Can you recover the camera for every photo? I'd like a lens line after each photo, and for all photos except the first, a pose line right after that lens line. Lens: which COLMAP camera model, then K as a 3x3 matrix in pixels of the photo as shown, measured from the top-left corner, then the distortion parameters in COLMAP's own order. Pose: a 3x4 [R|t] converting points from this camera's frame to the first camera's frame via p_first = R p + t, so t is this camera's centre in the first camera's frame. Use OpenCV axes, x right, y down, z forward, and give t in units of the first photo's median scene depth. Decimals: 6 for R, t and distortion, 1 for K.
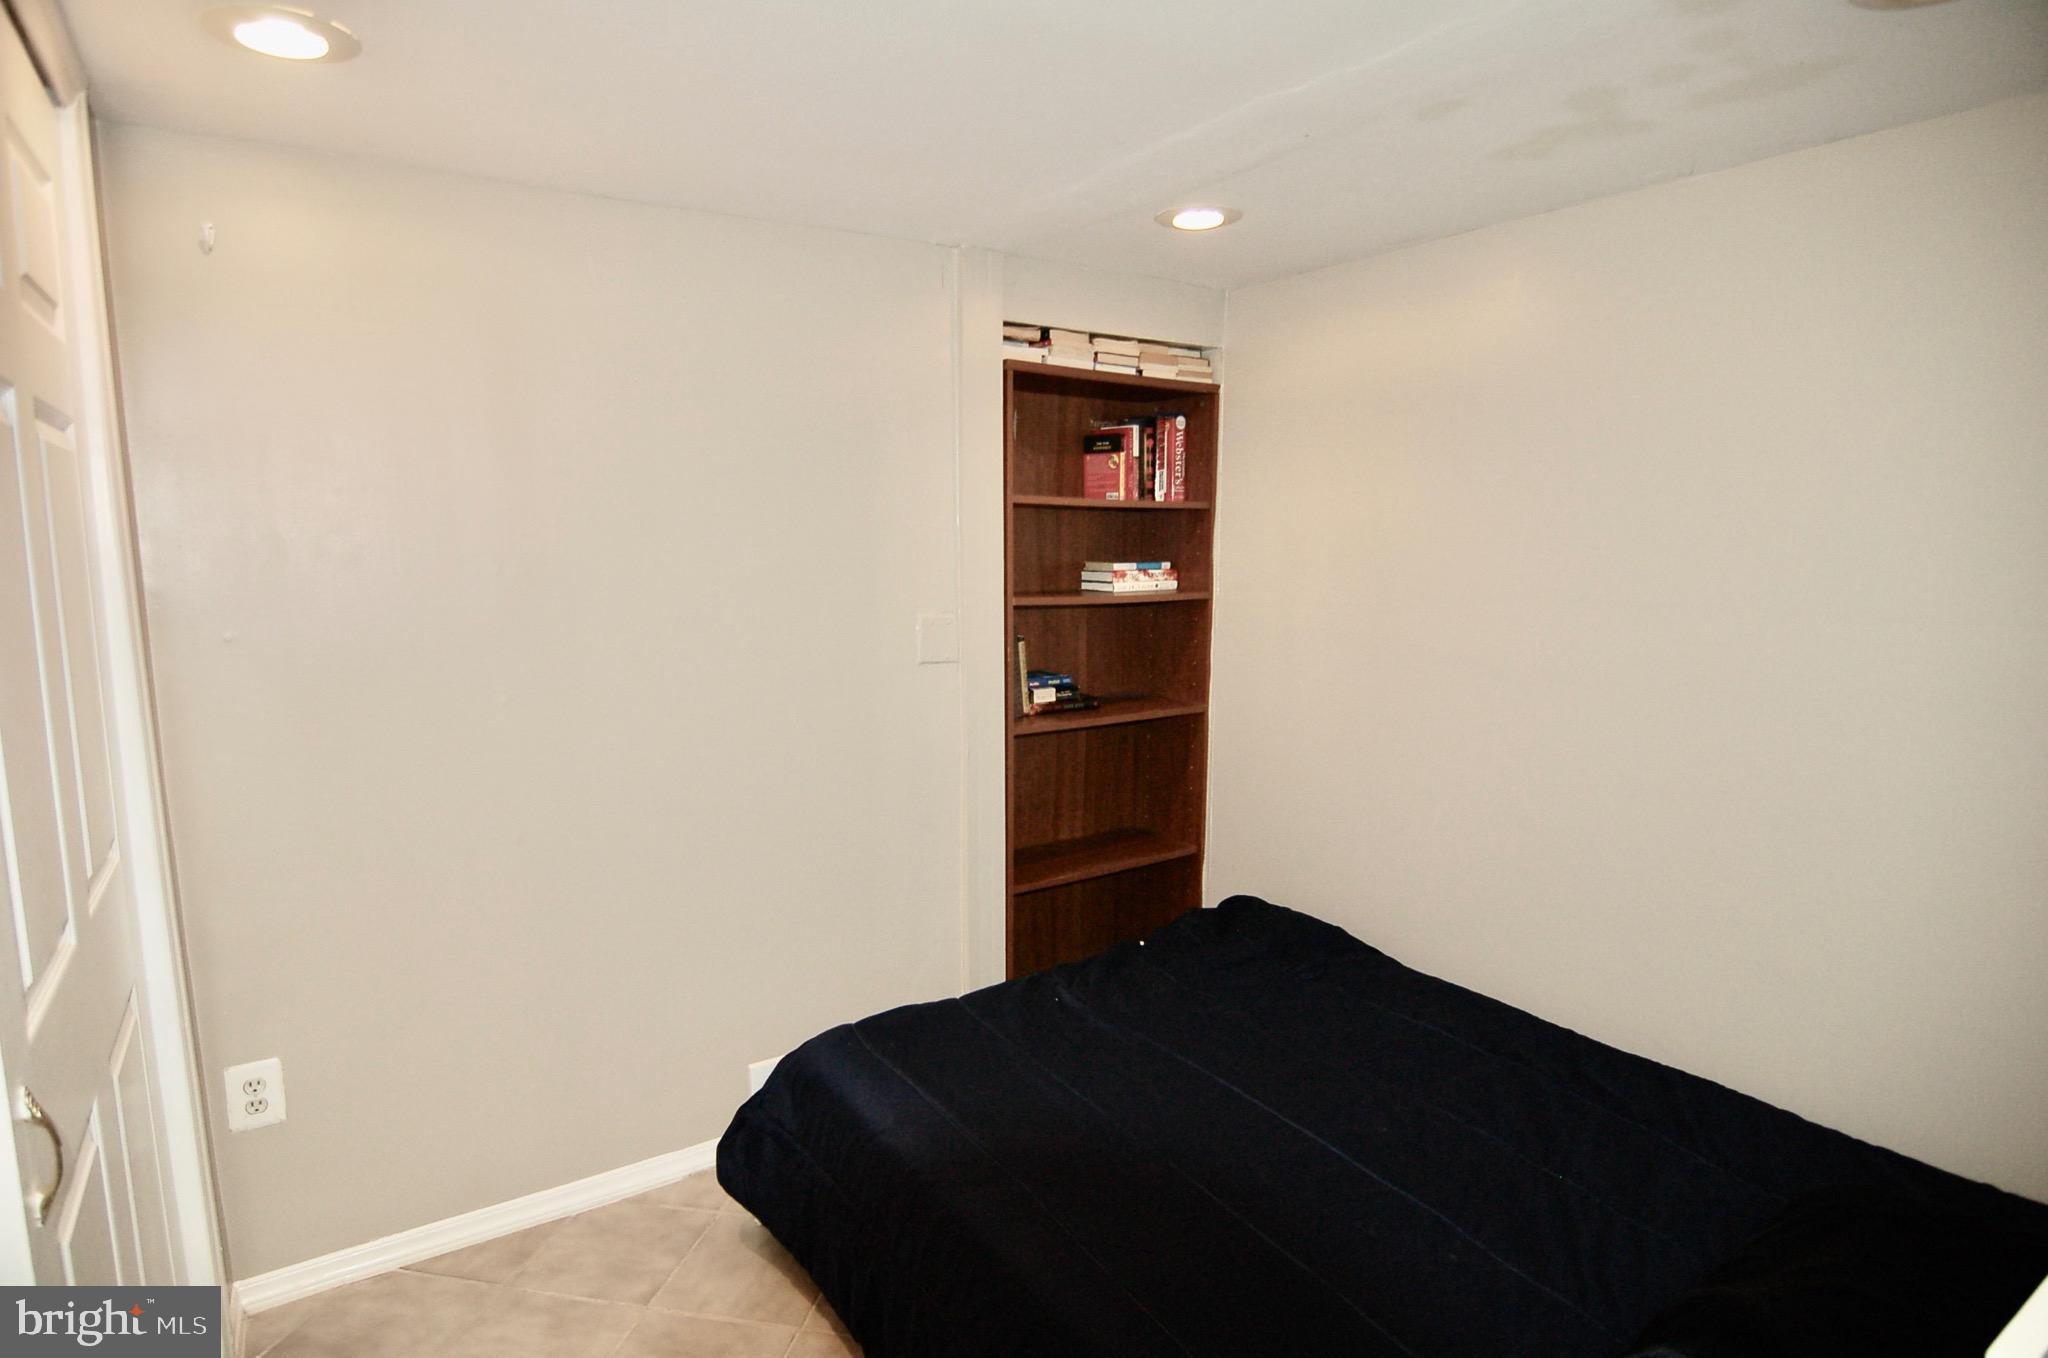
lens RADIAL K [[1099.3, 0, 1024.0], [0, 1099.3, 679.0], [0, 0, 1]] dist [-0.002042, -0.014526]
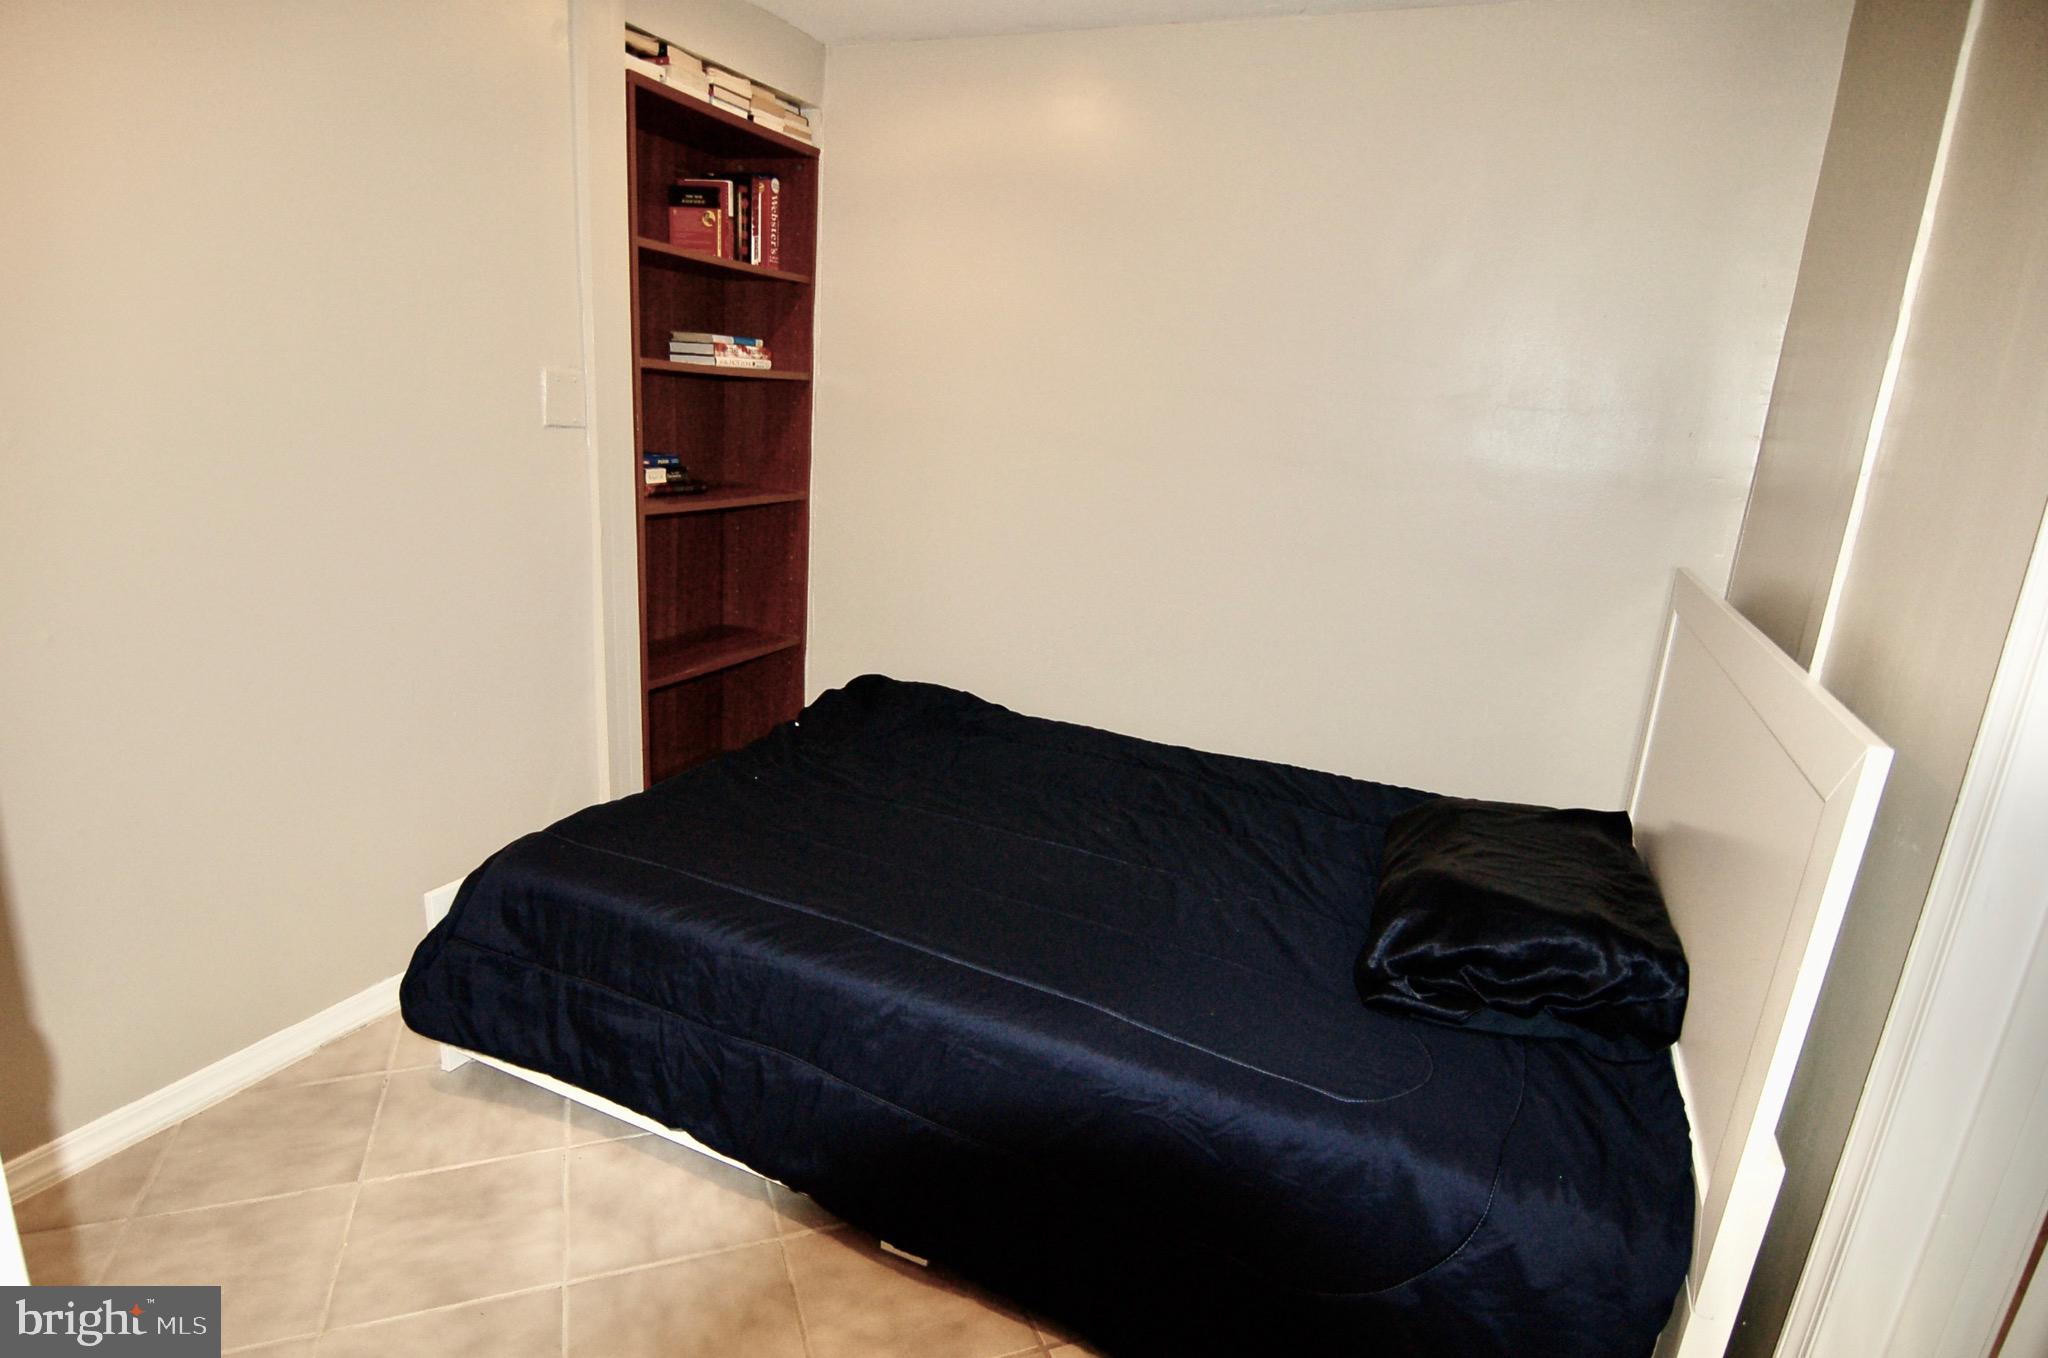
lens RADIAL K [[1099.3, 0, 1024.0], [0, 1099.3, 679.0], [0, 0, 1]] dist [-0.002042, -0.014526]
pose [[0.849414, -0.080125, 0.521609, -0.205401], [0.004015, 0.989359, 0.145439, 0.049133], [-0.527712, -0.121444, 0.840697, 0.052202]]
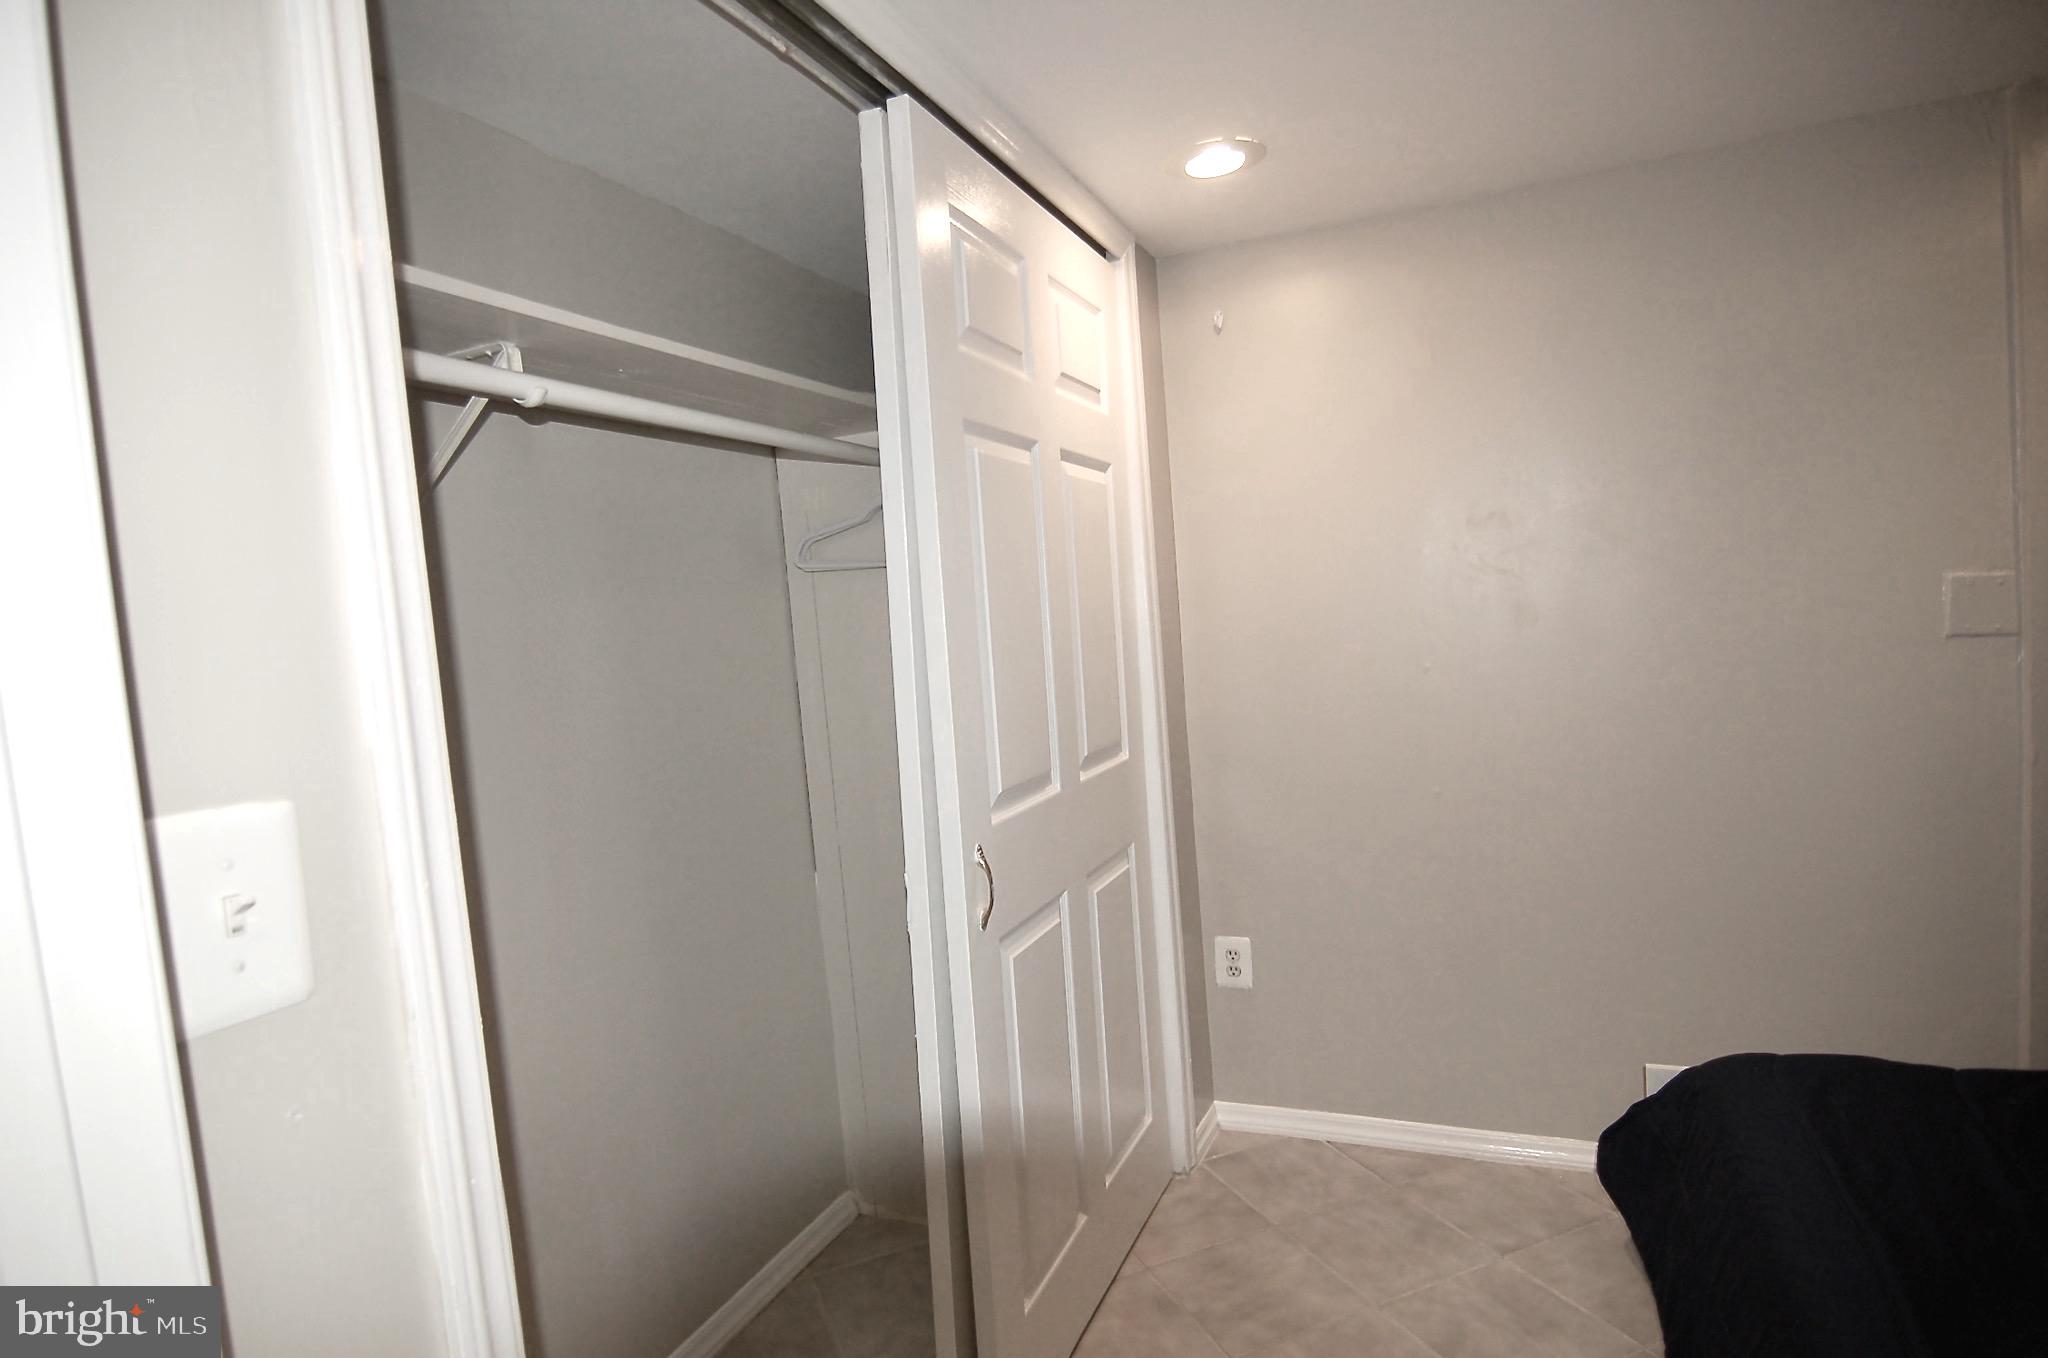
lens RADIAL K [[1099.3, 0, 1024.0], [0, 1099.3, 679.0], [0, 0, 1]] dist [-0.002042, -0.014526]
pose [[0.540978, 0.006201, -0.841014, 0.174443], [-0.034405, 0.999299, -0.014762, 0.043679], [0.840333, 0.036921, 0.540812, 0.037202]]
